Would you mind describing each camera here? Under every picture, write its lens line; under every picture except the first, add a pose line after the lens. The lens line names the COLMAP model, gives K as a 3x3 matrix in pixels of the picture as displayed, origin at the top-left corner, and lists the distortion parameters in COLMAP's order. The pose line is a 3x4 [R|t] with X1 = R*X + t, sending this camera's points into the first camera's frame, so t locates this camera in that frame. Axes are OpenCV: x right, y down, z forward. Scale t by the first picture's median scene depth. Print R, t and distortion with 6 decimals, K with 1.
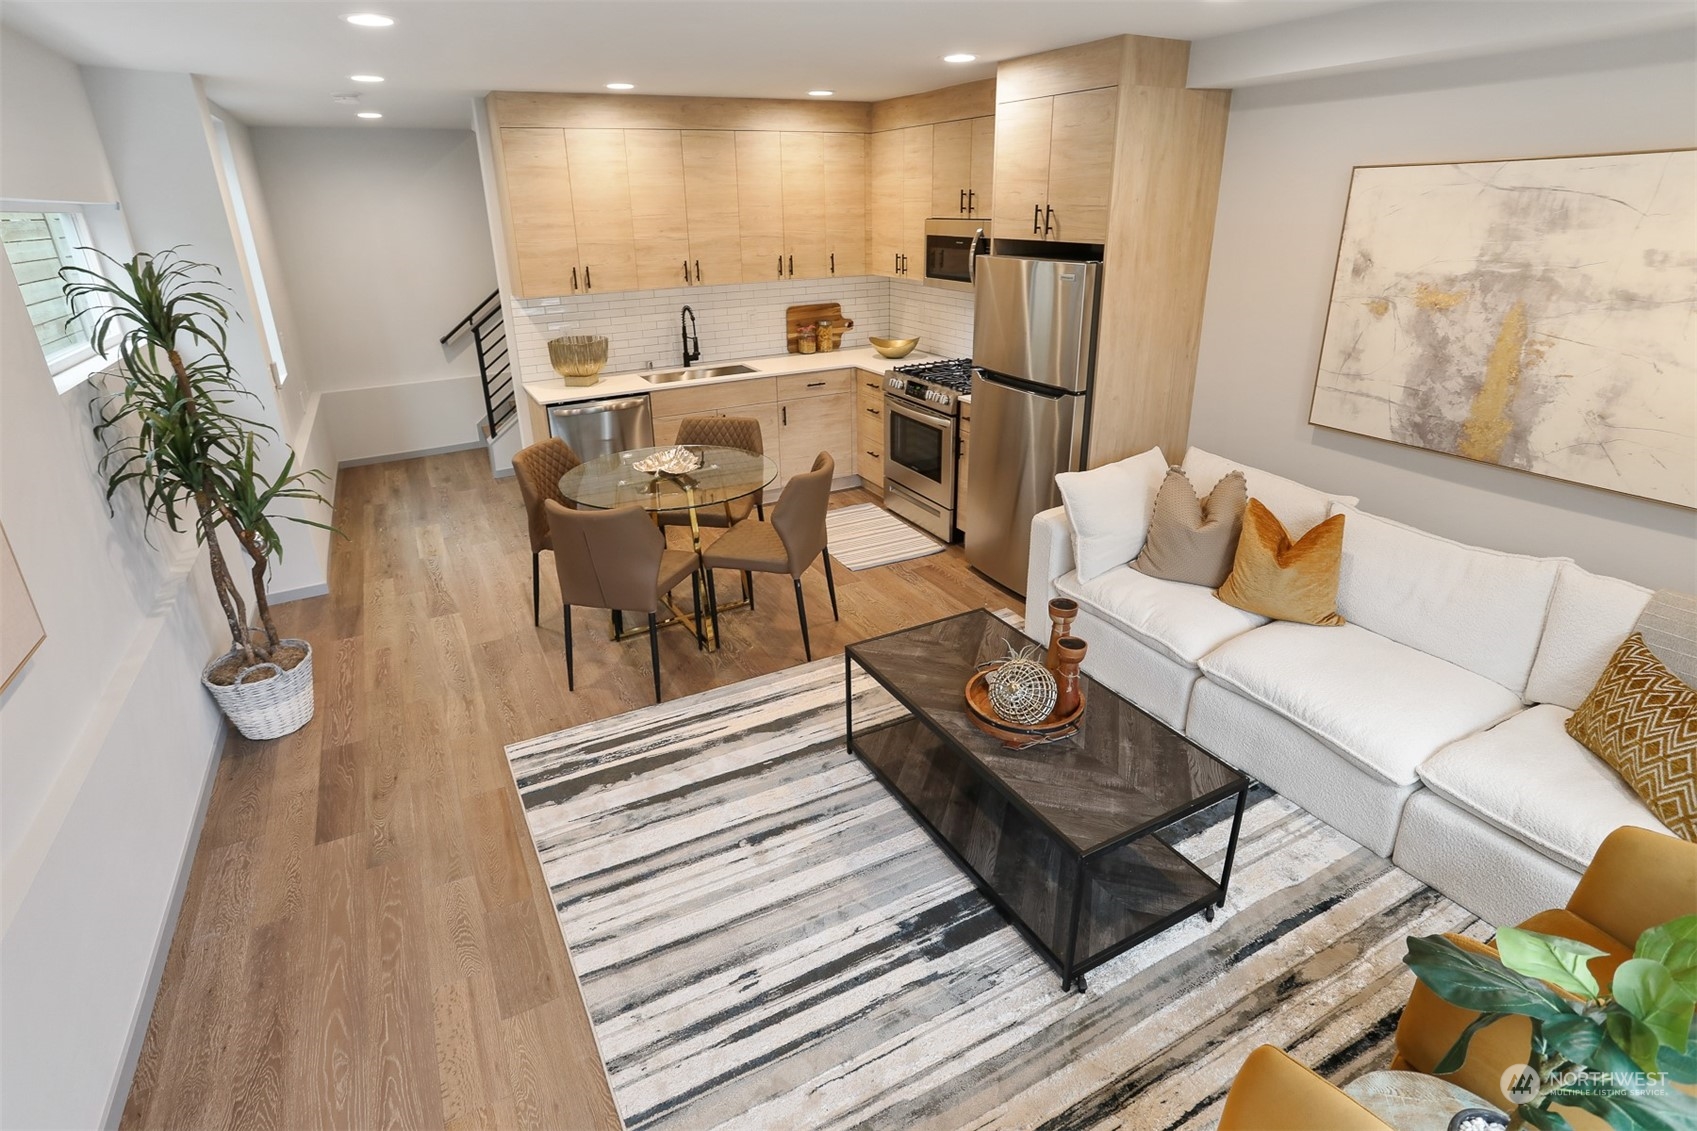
lens RADIAL K [[848.7, 0, 844.1], [0, 848.7, 523.9], [0, 0, 1]] dist [-0.057669, 0.029455]
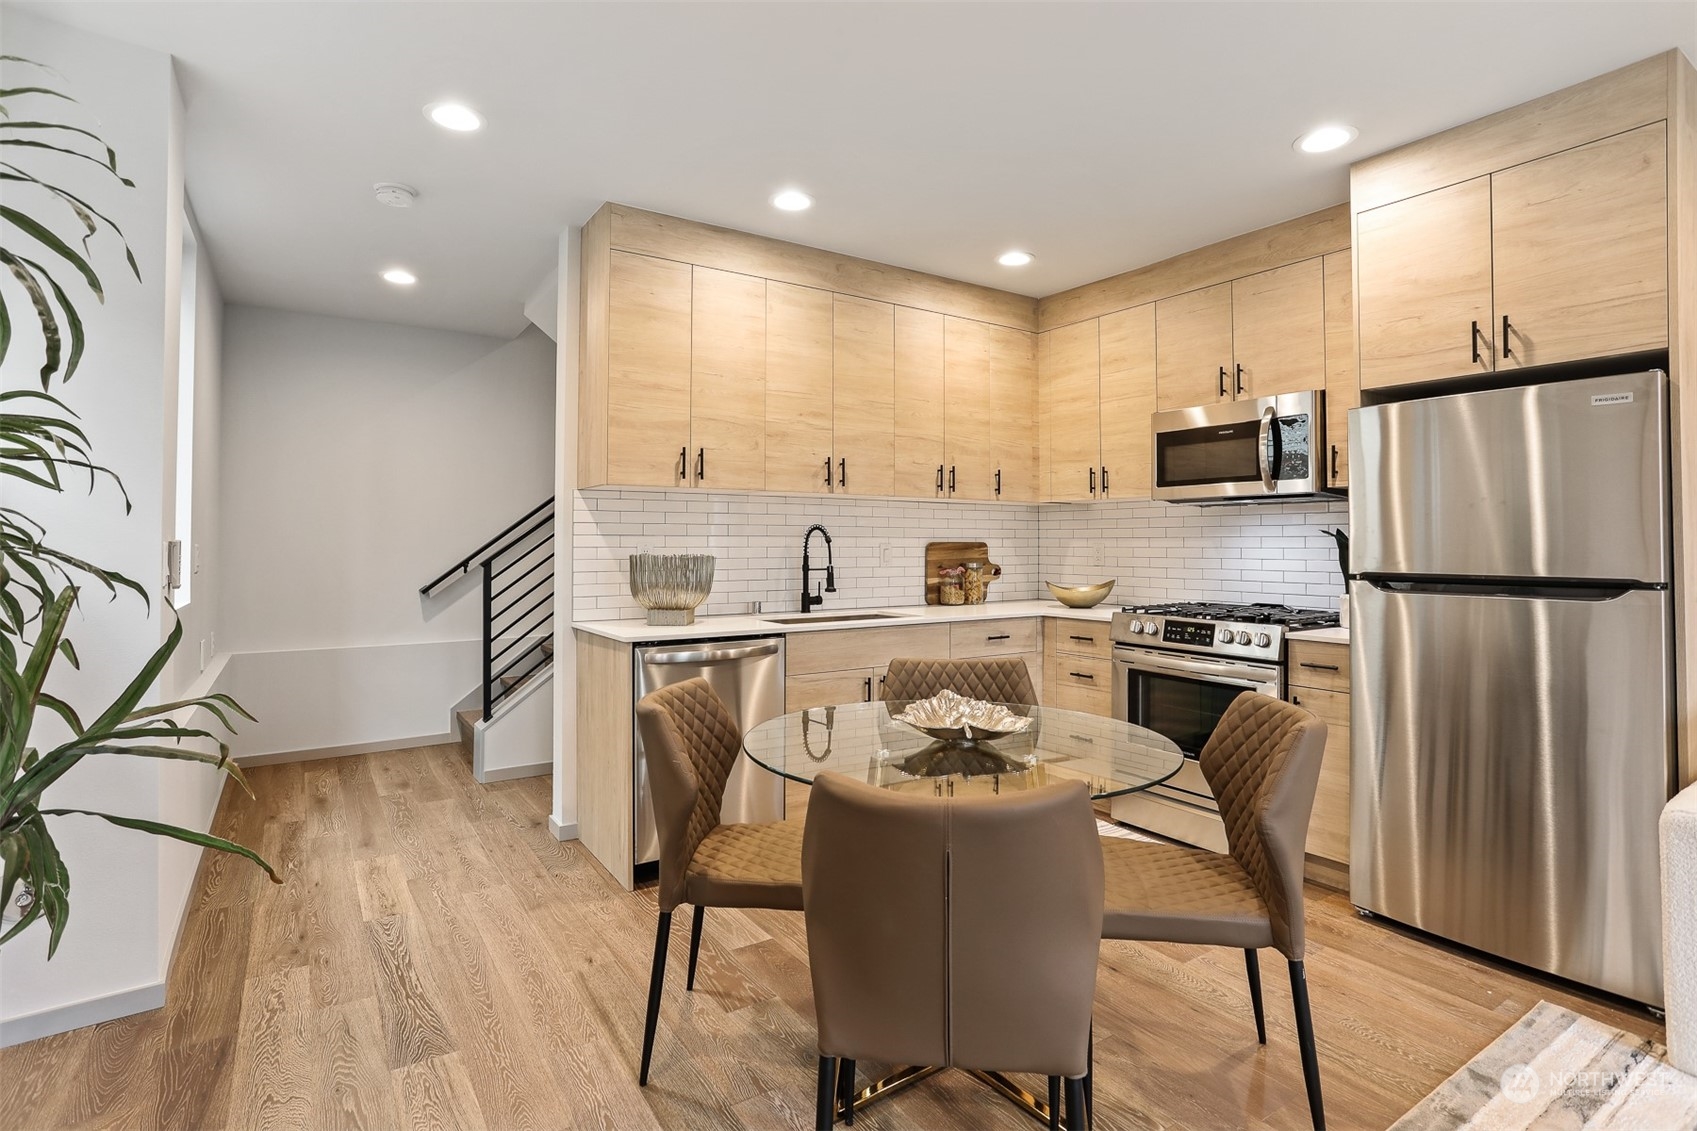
lens RADIAL K [[835.6, 0, 841.4], [0, 835.6, 527.6], [0, 0, 1]] dist [-0.054299, 0.028080]
pose [[0.995805, 0.022034, 0.088813, -0.361784], [0.012960, 0.926835, -0.375245, 0.011421], [-0.090583, 0.374822, 0.922661, 0.560805]]
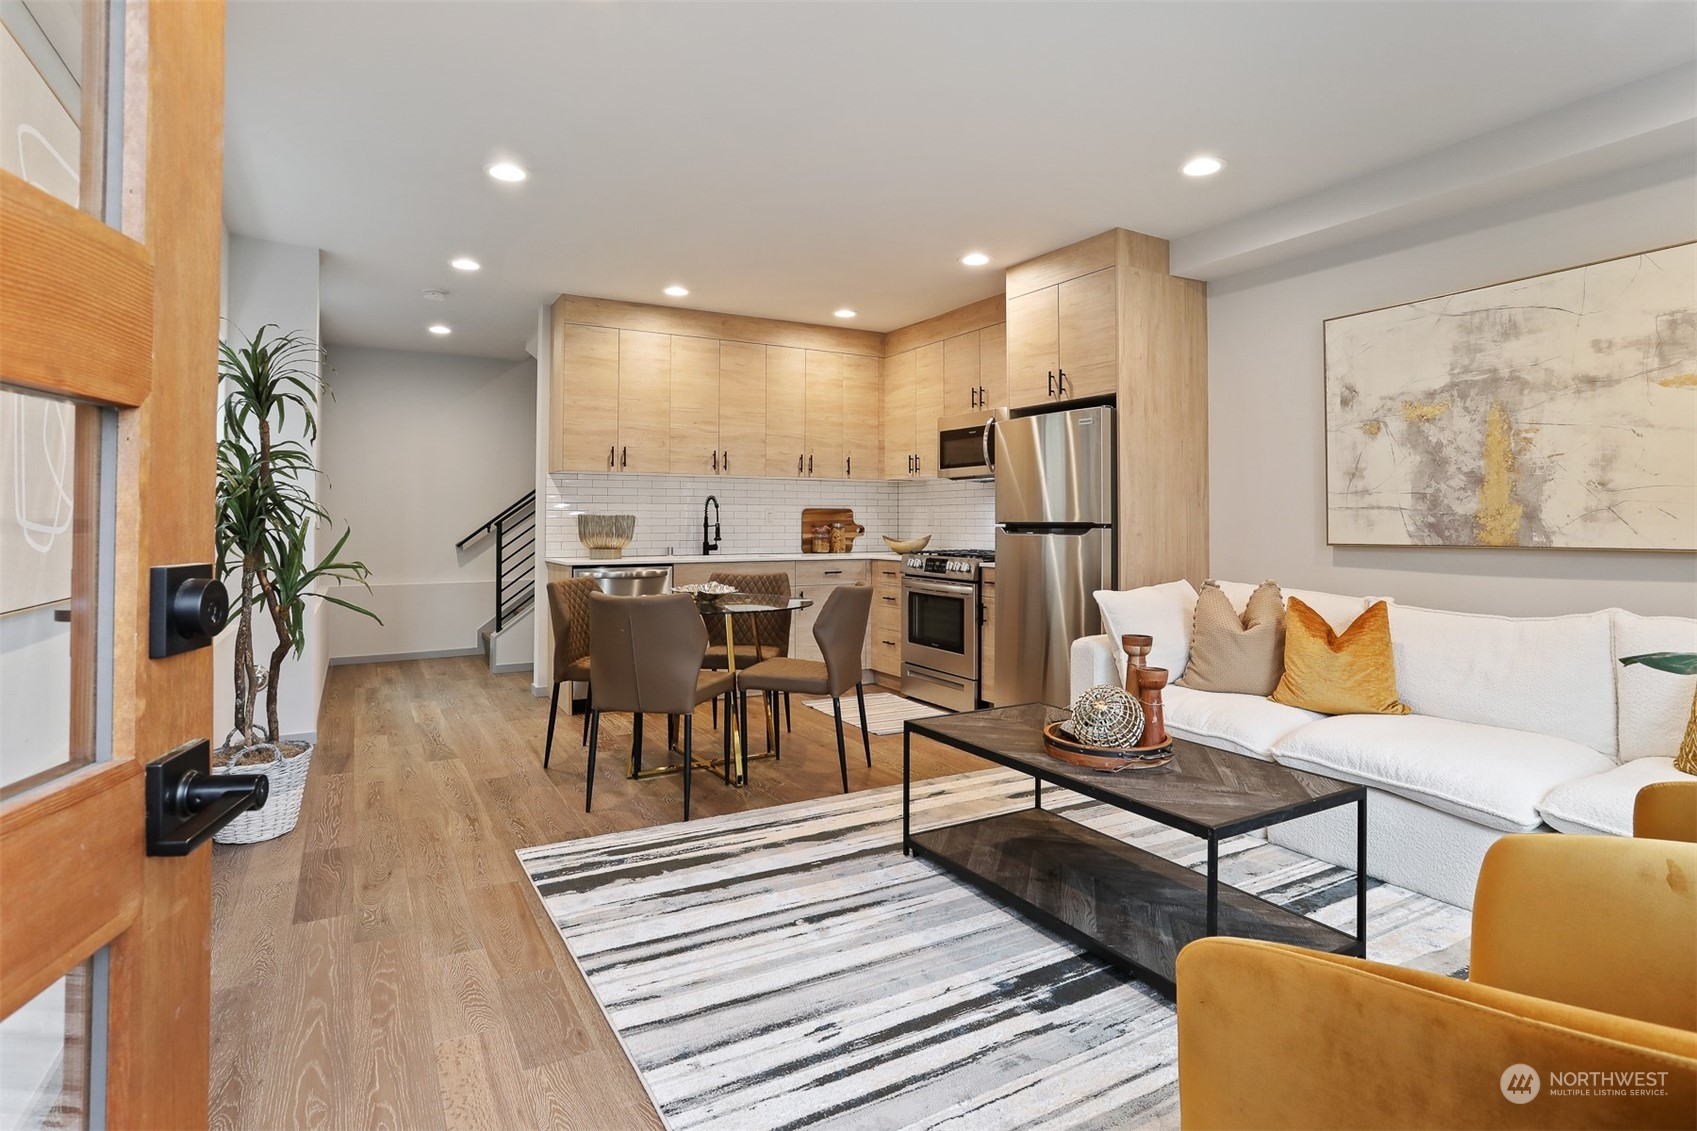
lens RADIAL K [[856.3, 0, 842.1], [0, 856.3, 498.7], [0, 0, 1]] dist [-0.064744, 0.034398]
pose [[0.999434, 0.019713, 0.027243, -0.083806], [-0.007832, 0.924325, -0.381526, 0.237221], [-0.032703, 0.381097, 0.923957, 0.022789]]
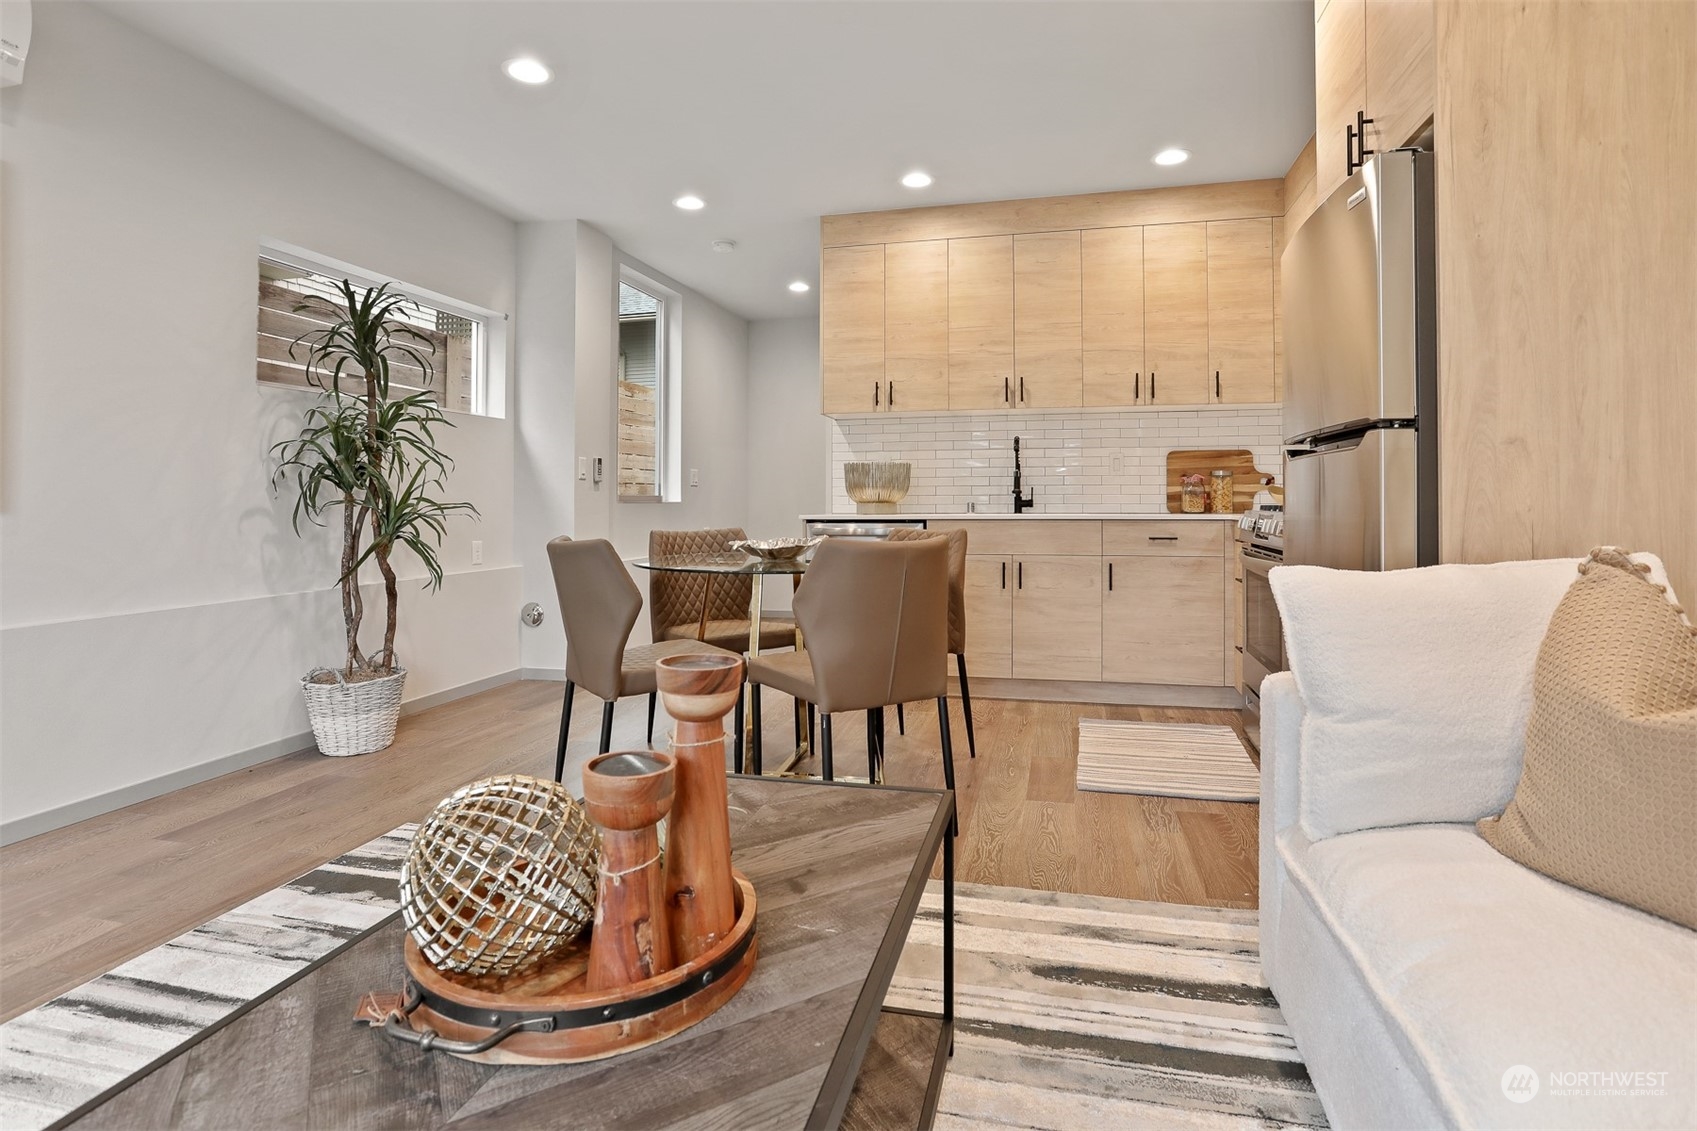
lens RADIAL K [[840.8, 0, 856.2], [0, 840.8, 491.5], [0, 0, 1]] dist [-0.058599, 0.022612]
pose [[0.747676, 0.008607, -0.664007, 0.378986], [-0.246095, 0.932310, -0.265019, 0.071871], [0.616780, 0.361557, 0.699185, 0.562688]]
